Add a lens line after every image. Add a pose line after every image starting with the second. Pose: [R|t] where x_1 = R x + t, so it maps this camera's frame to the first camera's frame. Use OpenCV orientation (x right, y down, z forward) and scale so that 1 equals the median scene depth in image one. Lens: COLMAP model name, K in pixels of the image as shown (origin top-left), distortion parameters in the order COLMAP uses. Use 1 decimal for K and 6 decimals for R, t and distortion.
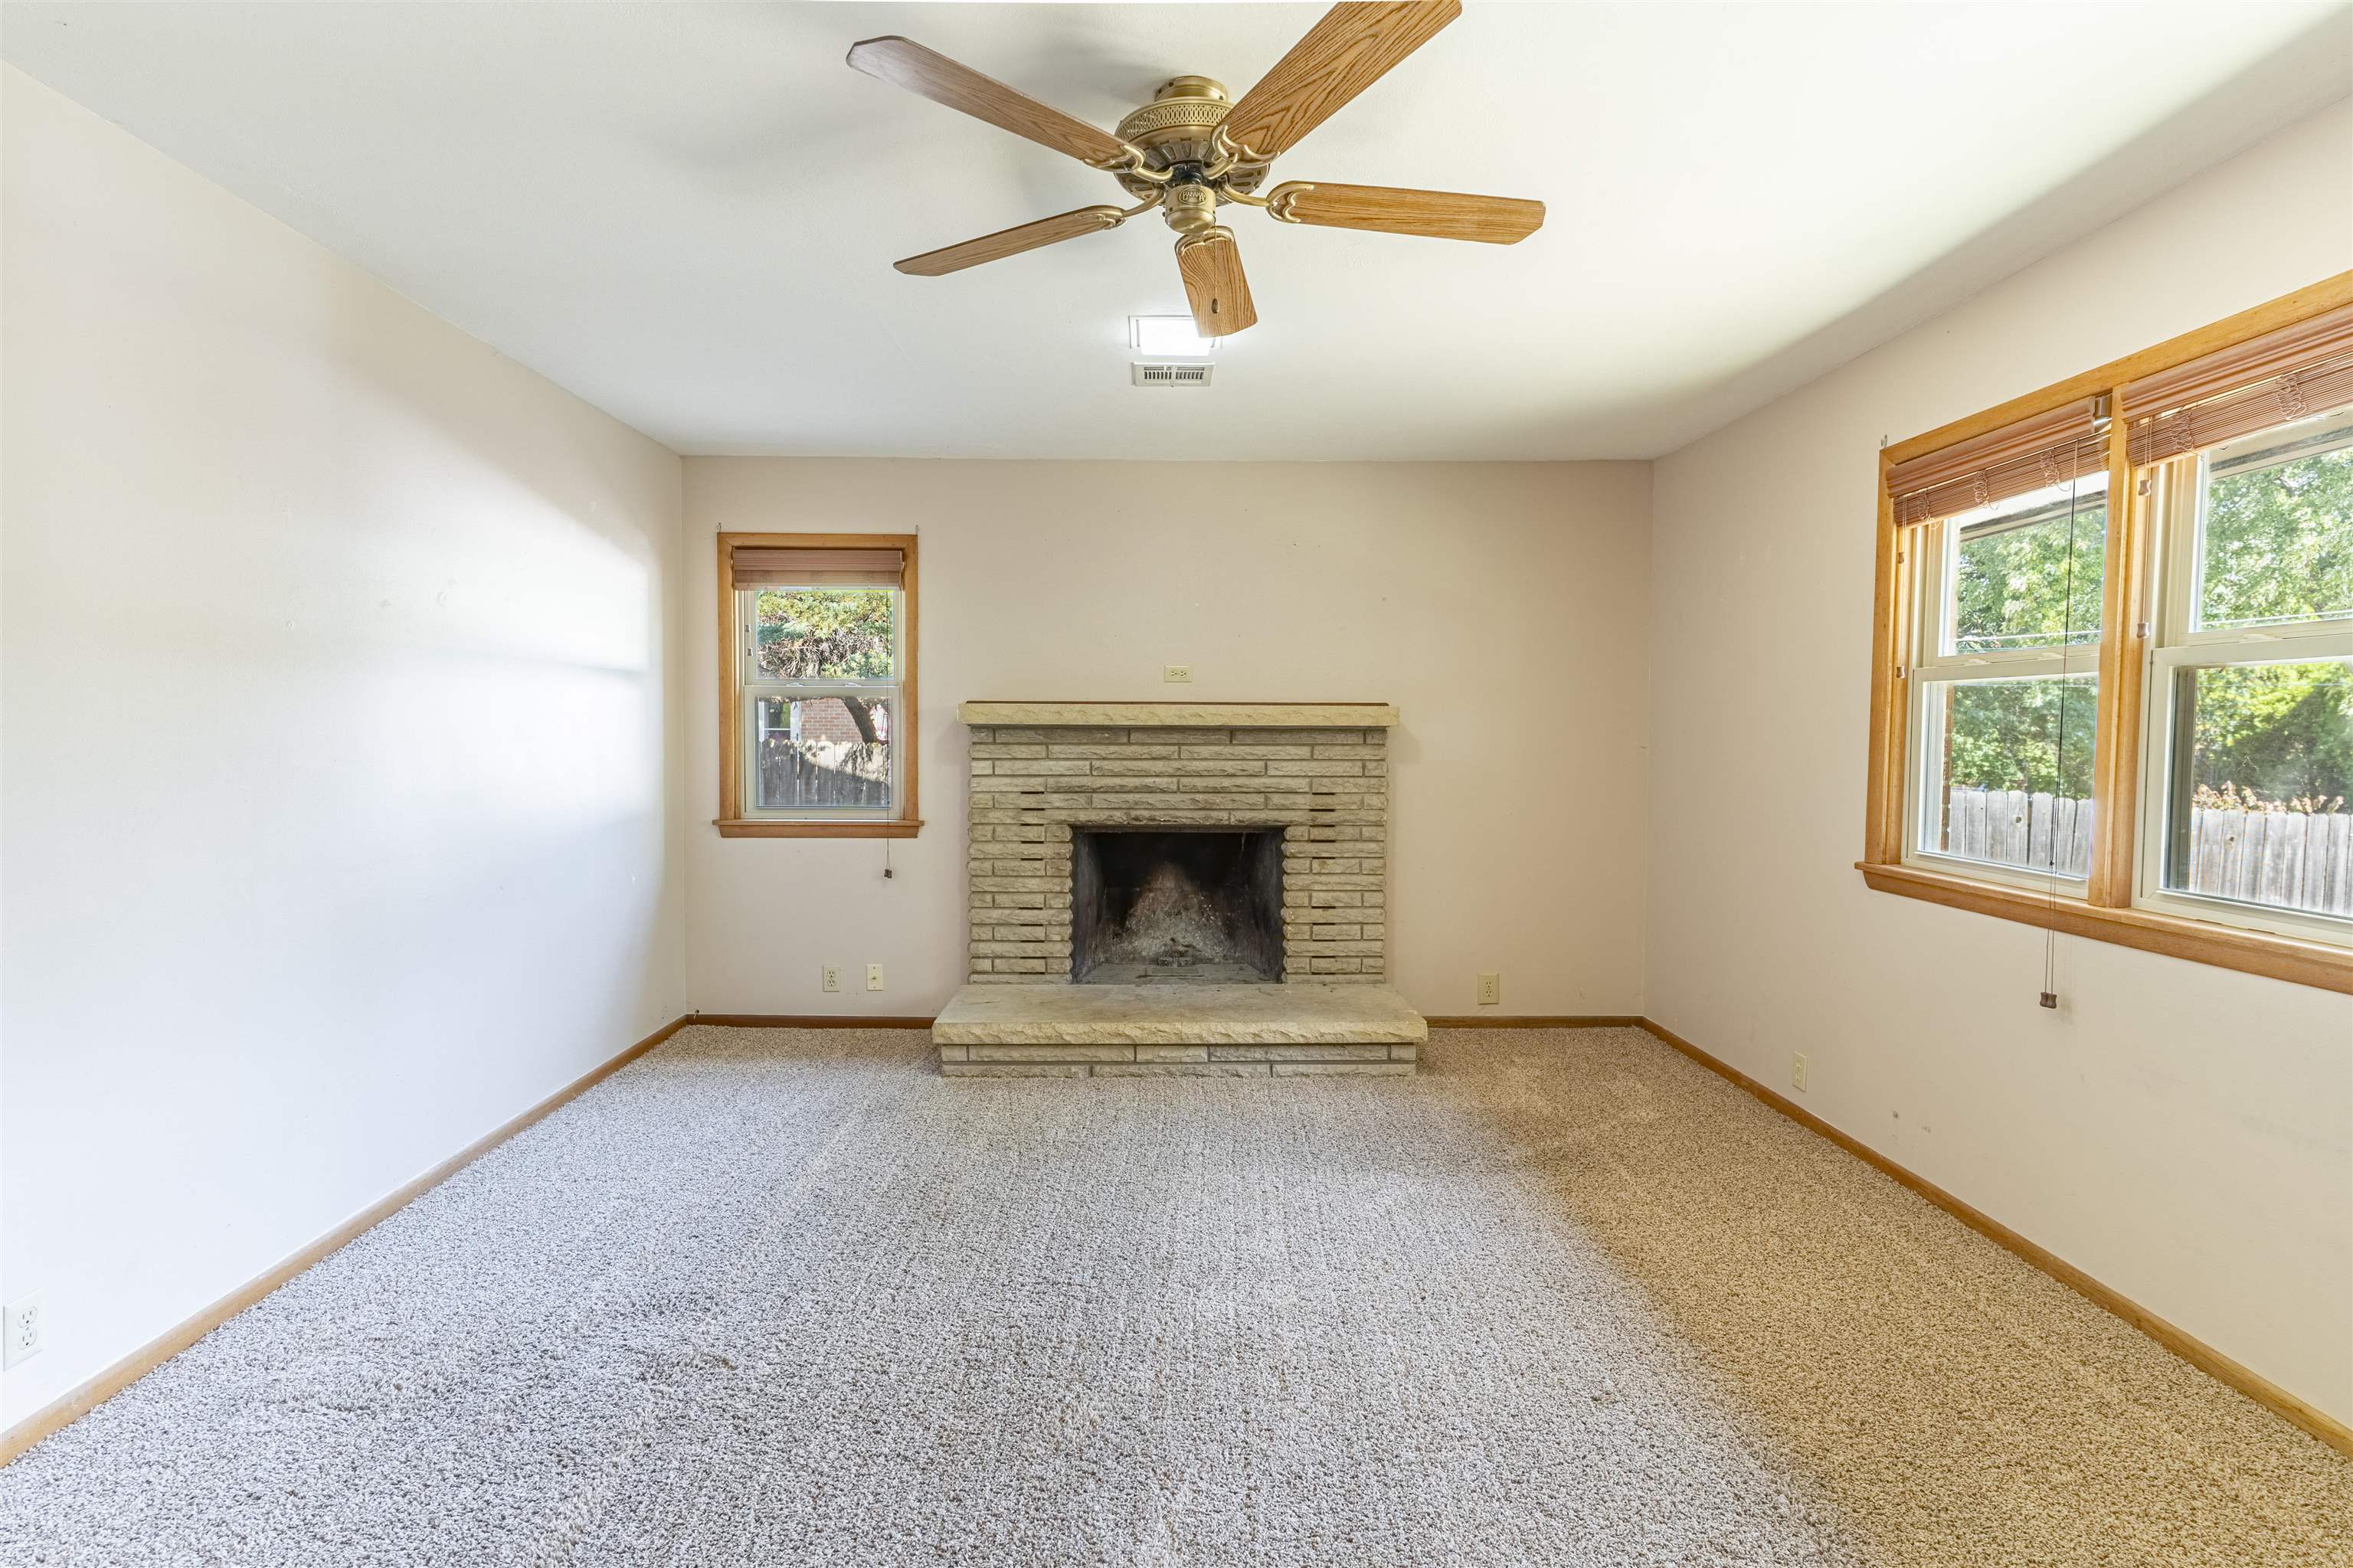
lens RADIAL K [[1135.2, 0, 1171.2], [0, 1135.2, 792.4], [0, 0, 1]] dist [0.003786, 0.001040]
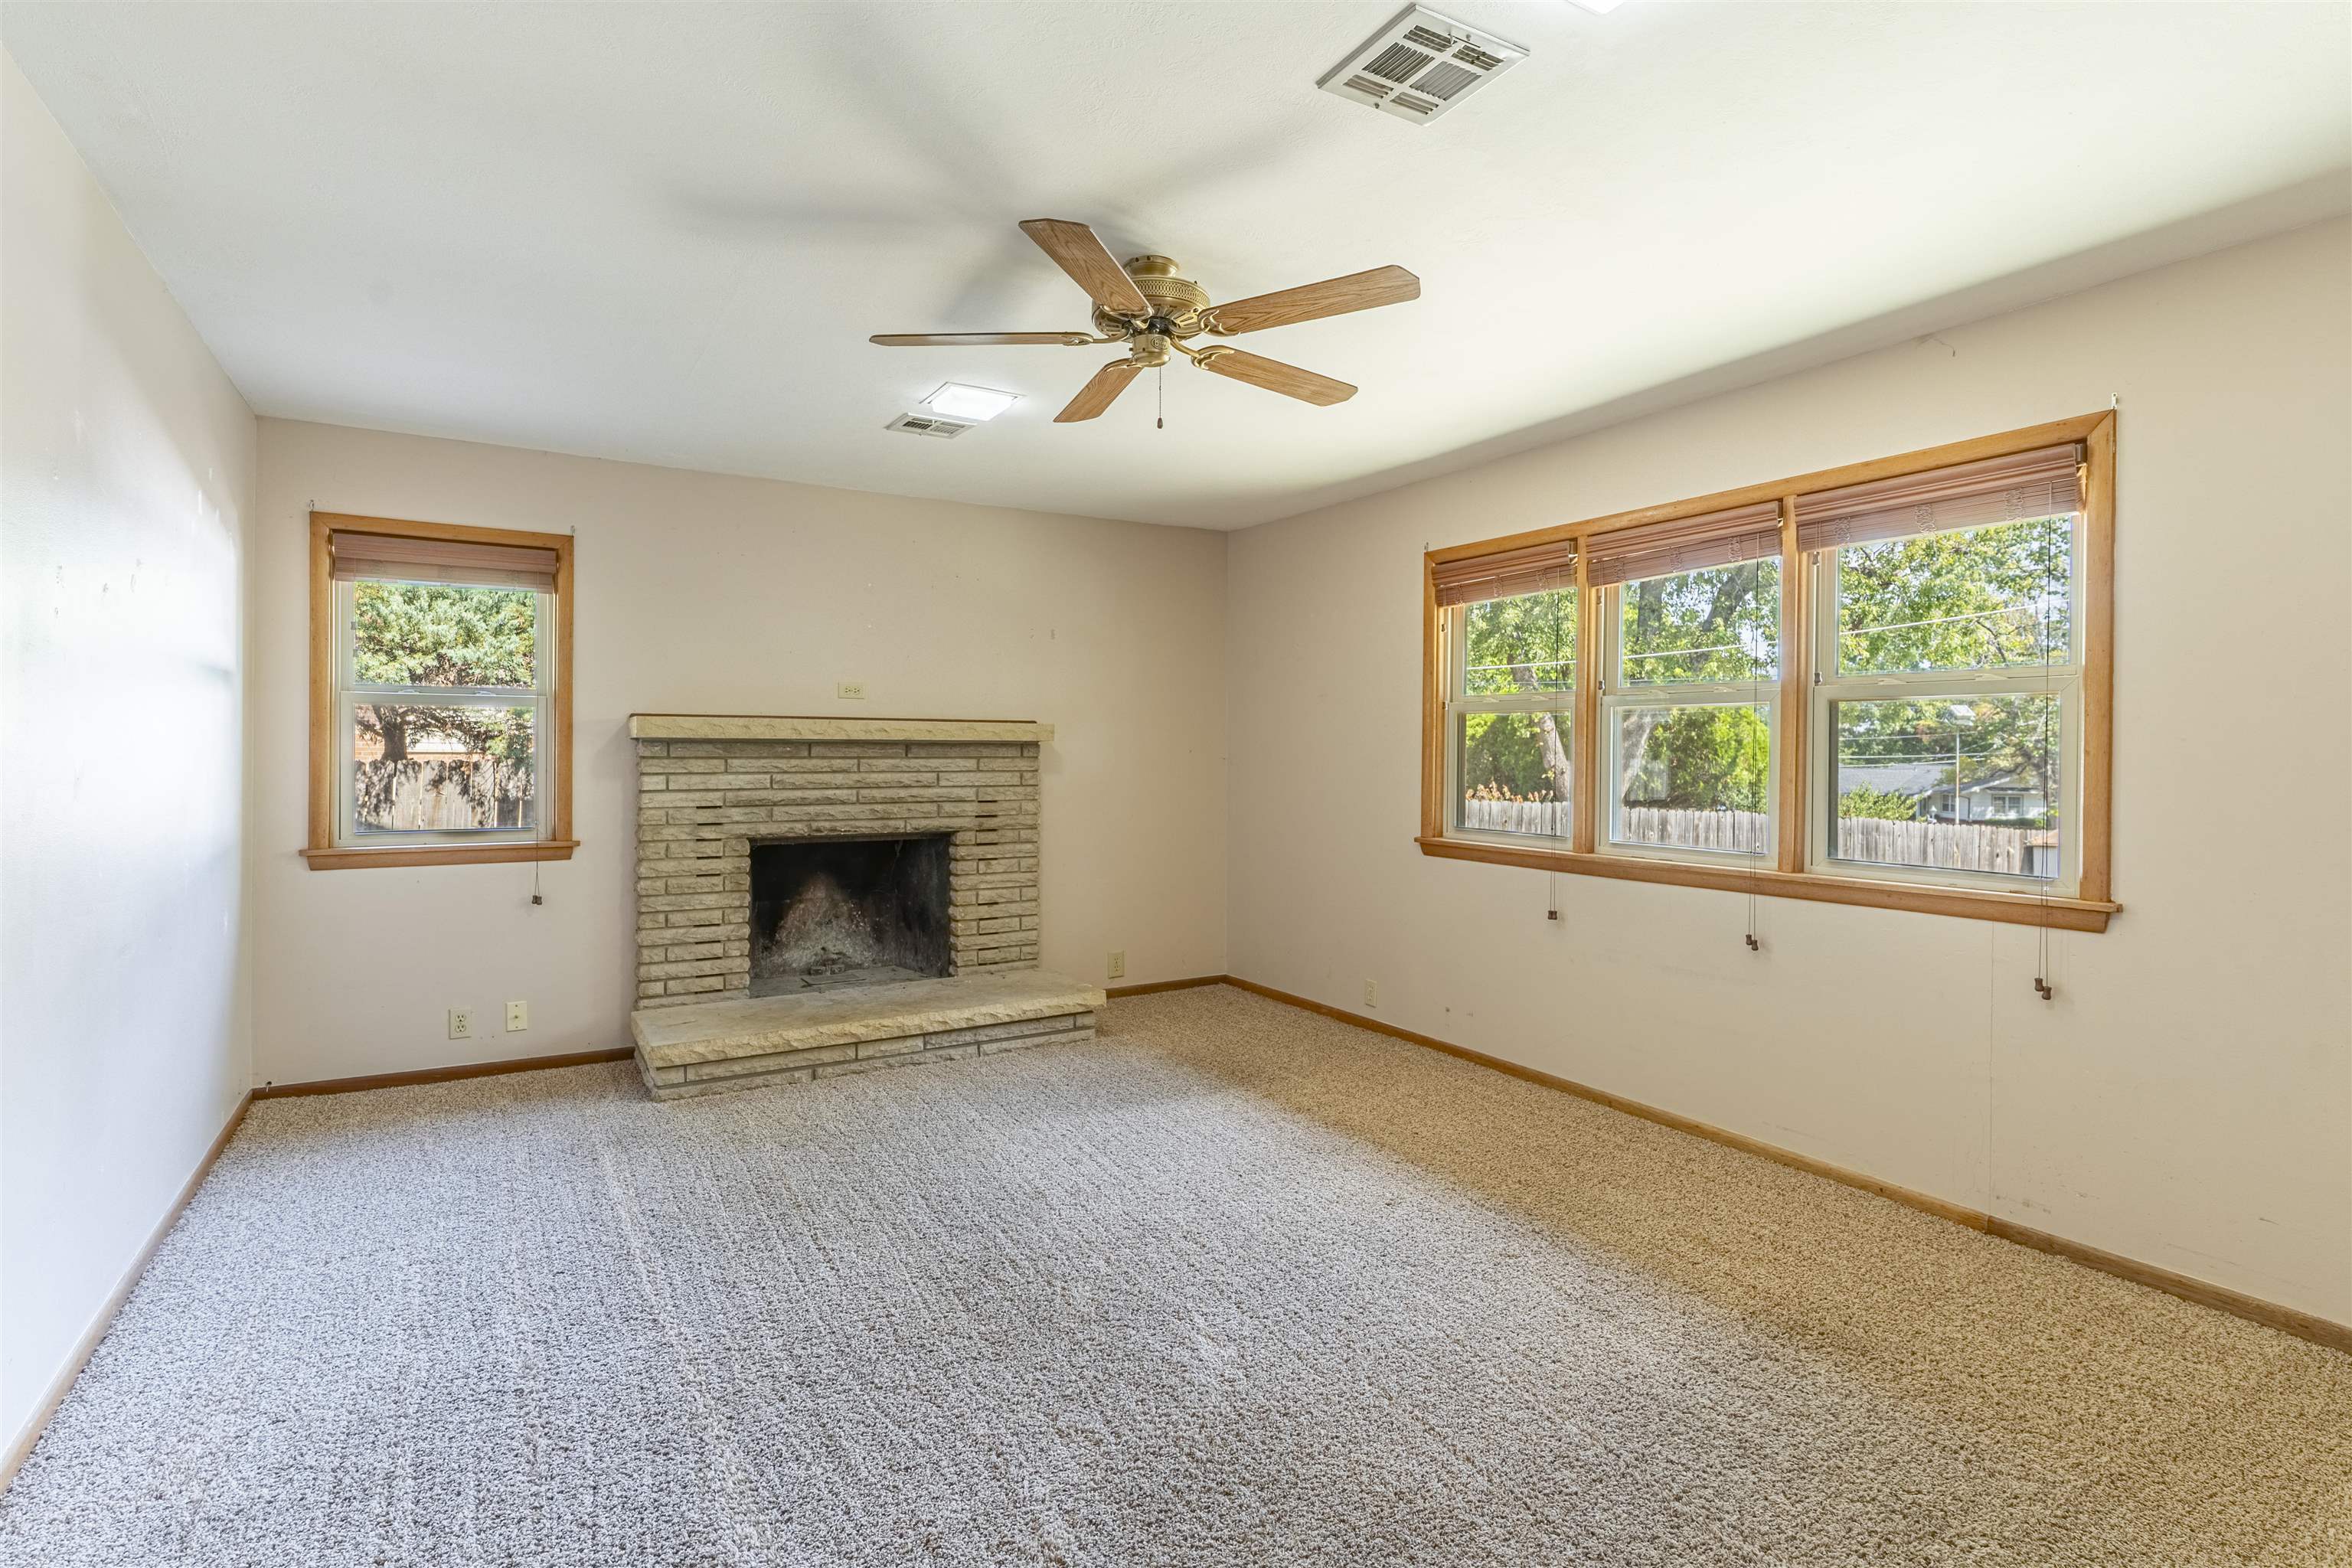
lens RADIAL K [[1181.2, 0, 1145.1], [0, 1181.2, 780.4], [0, 0, 1]] dist [0.003701, -0.000839]
pose [[0.859448, -0.013837, 0.511036, -0.324600], [0.026887, 0.999474, -0.018155, 0.005688], [-0.510516, 0.029343, 0.859367, -0.076020]]
